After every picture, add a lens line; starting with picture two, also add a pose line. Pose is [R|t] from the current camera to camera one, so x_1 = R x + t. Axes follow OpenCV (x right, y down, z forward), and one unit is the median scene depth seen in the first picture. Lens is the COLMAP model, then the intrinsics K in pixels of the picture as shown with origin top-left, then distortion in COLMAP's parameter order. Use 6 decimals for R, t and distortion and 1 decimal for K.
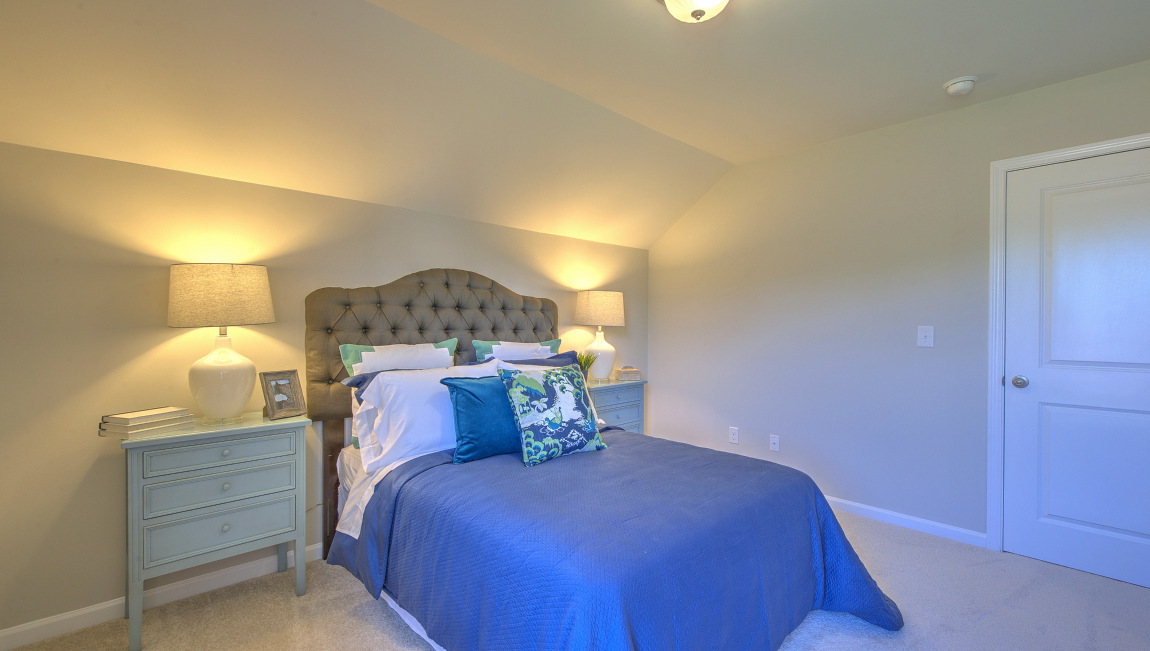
lens RADIAL K [[499.4, 0, 577.6], [0, 499.4, 326.8], [0, 0, 1]] dist [0.002650, -0.000309]
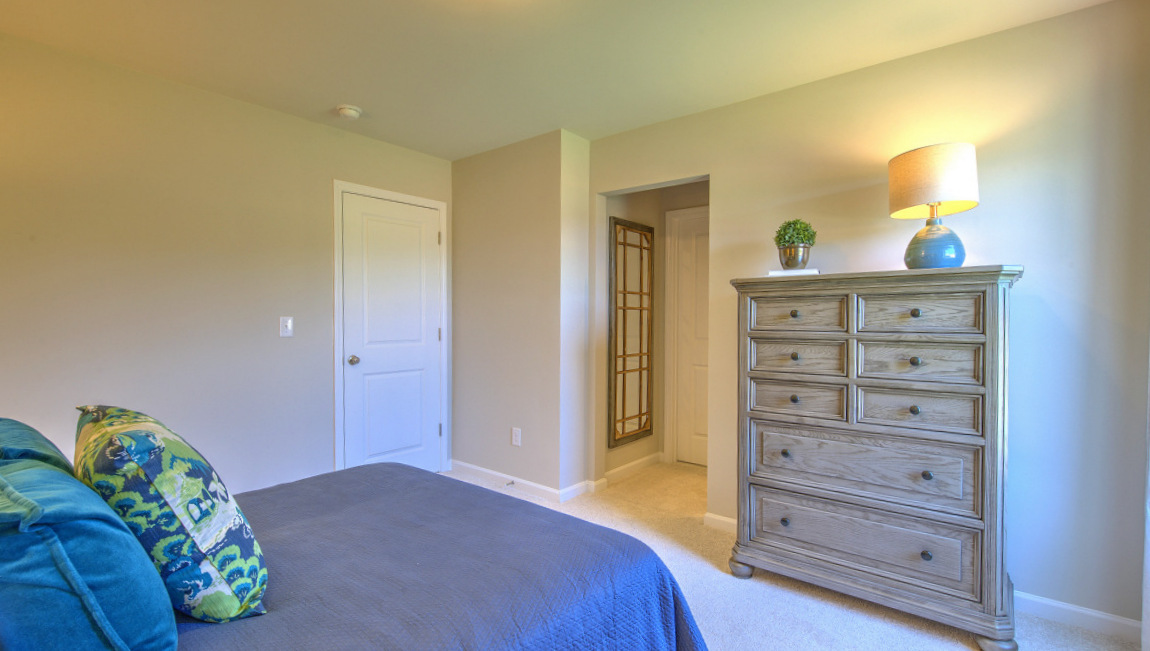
lens RADIAL K [[499.4, 0, 577.6], [0, 499.4, 326.8], [0, 0, 1]] dist [0.002650, -0.000309]
pose [[-0.087792, -0.022818, 0.995877, -0.480512], [0.004542, 0.999718, 0.023306, -0.003218], [-0.996129, 0.006570, -0.087663, 0.595661]]
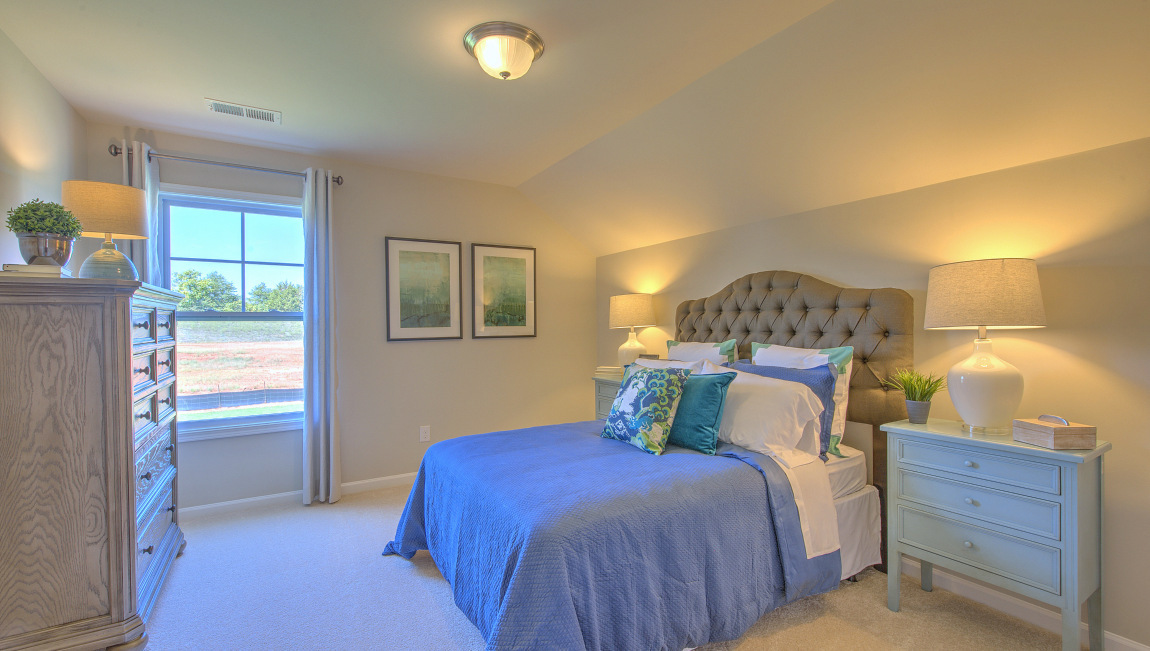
lens RADIAL K [[499.4, 0, 577.6], [0, 499.4, 326.8], [0, 0, 1]] dist [0.002650, -0.000309]
pose [[-0.245993, -0.003262, -0.969266, 0.935556], [0.000770, 0.999993, -0.003561, -0.000839], [0.969271, -0.001622, -0.245989, 0.996719]]
